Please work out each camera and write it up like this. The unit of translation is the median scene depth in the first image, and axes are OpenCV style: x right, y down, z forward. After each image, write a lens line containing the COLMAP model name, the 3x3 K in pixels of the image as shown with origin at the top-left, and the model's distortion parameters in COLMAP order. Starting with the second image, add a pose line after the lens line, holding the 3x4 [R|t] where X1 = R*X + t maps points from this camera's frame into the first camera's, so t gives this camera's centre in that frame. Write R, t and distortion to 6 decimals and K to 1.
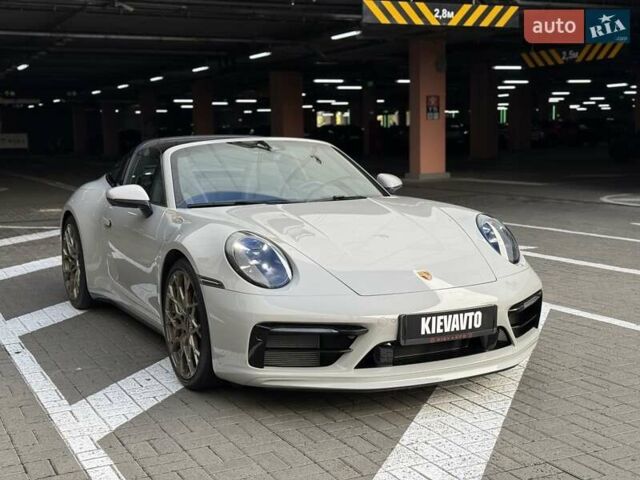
lens RADIAL K [[898.9, 0, 320.0], [0, 898.9, 240.0], [0, 0, 1]] dist [0.126488, -0.061130]
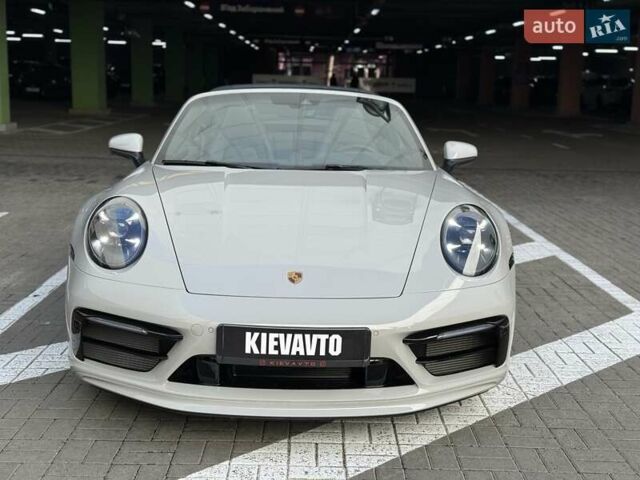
lens RADIAL K [[898.9, 0, 320.0], [0, 898.9, 240.0], [0, 0, 1]] dist [0.126488, -0.061130]
pose [[0.899127, 0.117503, -0.421620, 0.476695], [-0.093542, 0.992621, 0.077154, -0.056225], [0.427575, -0.029932, 0.903484, 0.325984]]
